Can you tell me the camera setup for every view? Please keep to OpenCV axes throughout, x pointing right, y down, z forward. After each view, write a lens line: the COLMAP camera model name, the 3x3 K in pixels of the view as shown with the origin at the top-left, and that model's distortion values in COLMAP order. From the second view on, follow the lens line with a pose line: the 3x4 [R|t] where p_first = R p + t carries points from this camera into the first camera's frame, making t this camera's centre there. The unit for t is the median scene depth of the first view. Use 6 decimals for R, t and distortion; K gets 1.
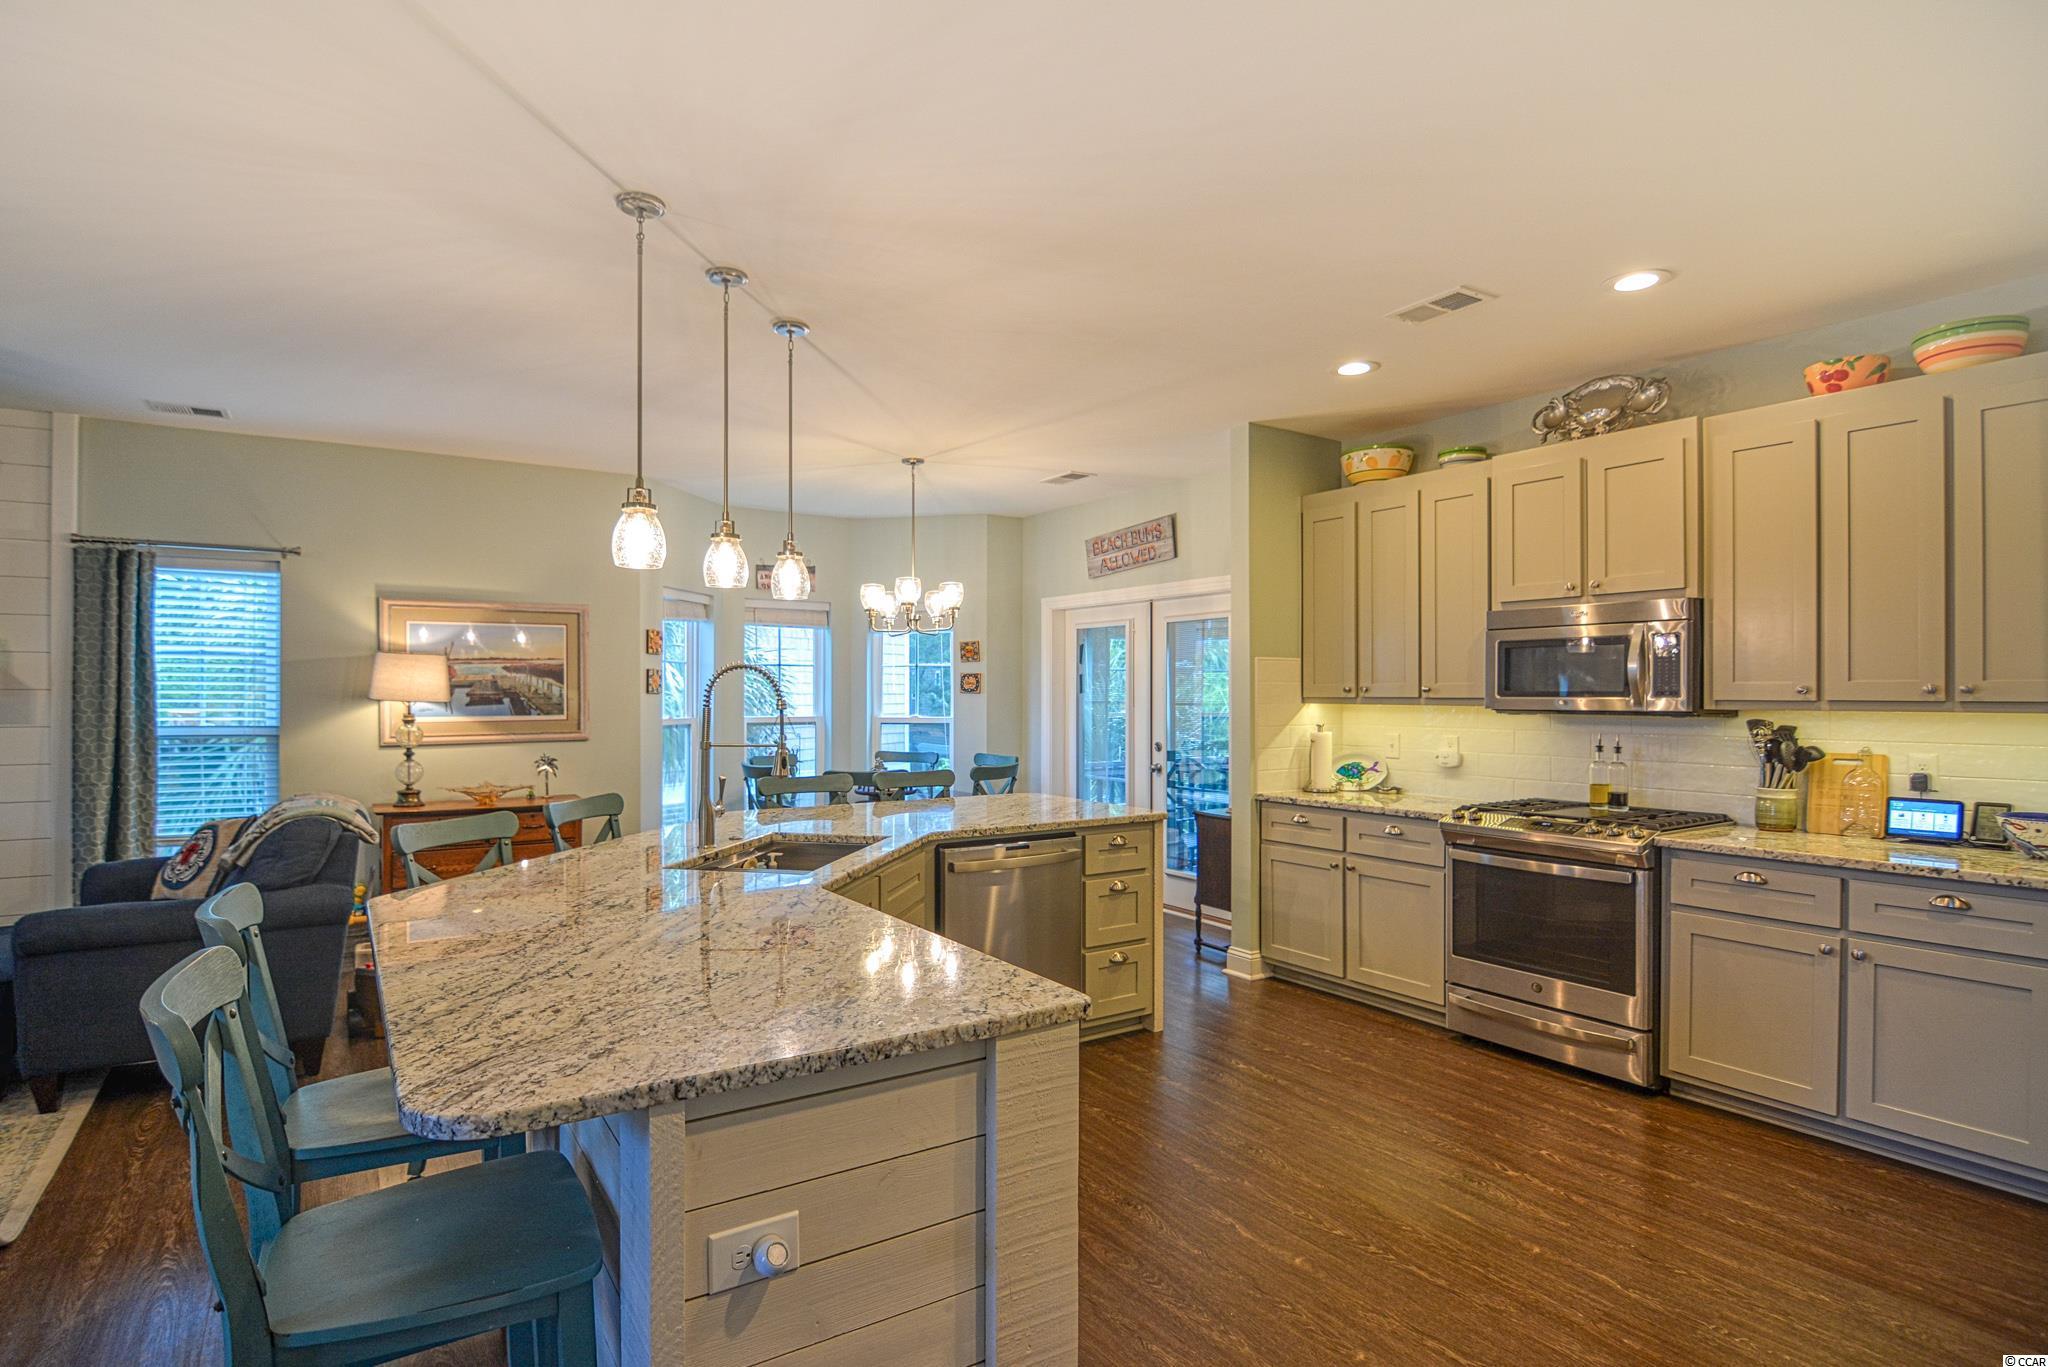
lens RADIAL K [[1027.6, 0, 991.8], [0, 1027.6, 692.5], [0, 0, 1]] dist [0.000220, -0.000275]
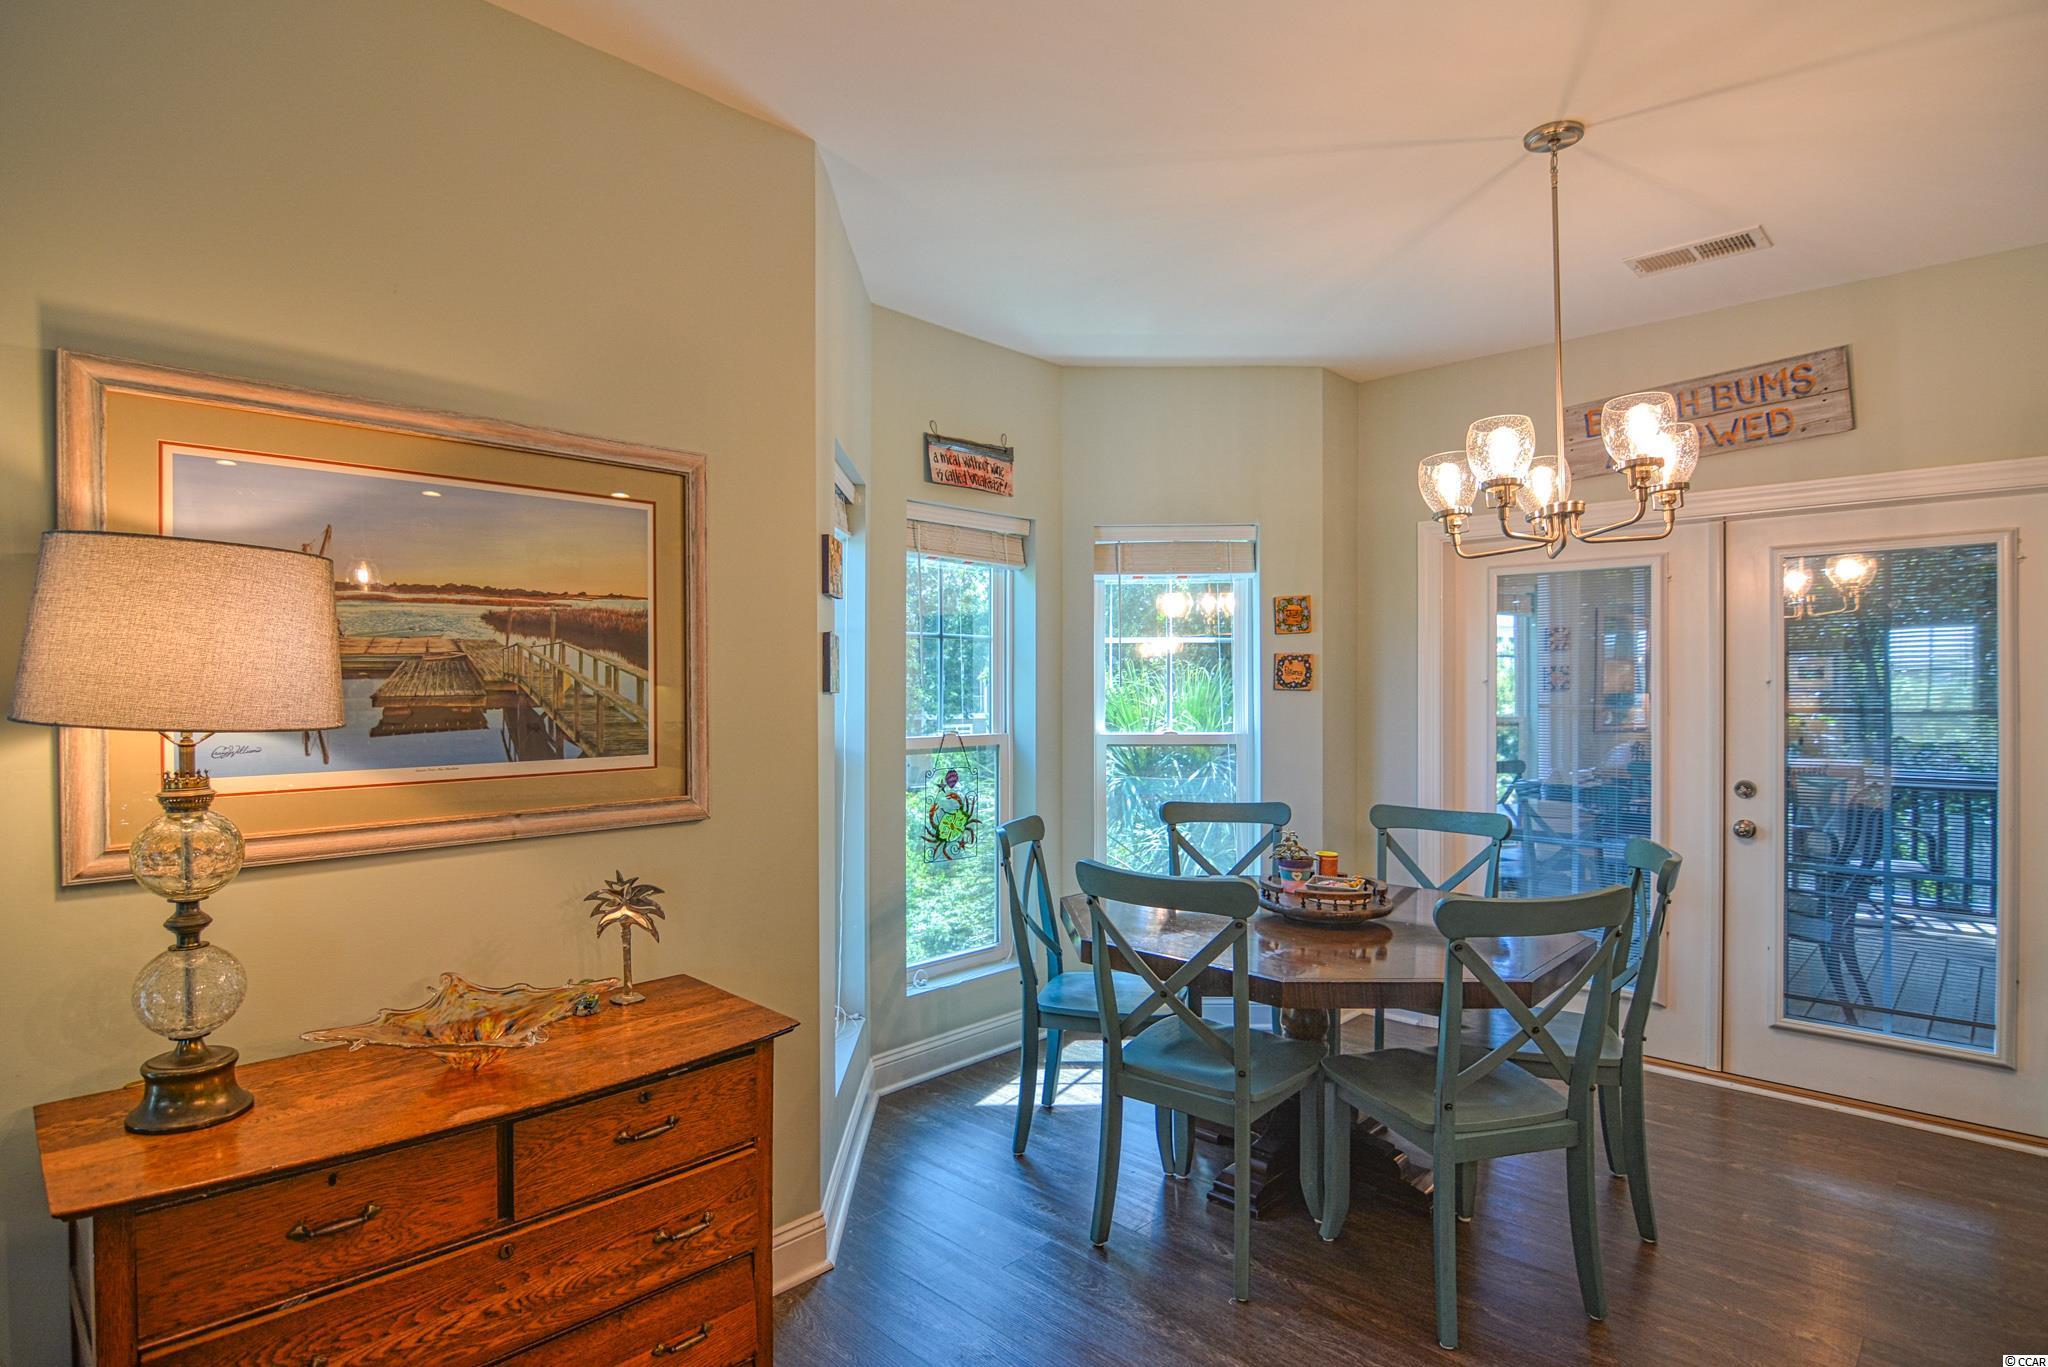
lens RADIAL K [[1064.2, 0, 1028.8], [0, 1064.2, 695.4], [0, 0, 1]] dist [-0.010316, -0.001868]
pose [[0.975252, -0.002795, 0.221078, -0.379643], [0.001030, 0.999967, 0.008098, -0.001738], [-0.221093, -0.007670, 0.975223, 0.626395]]
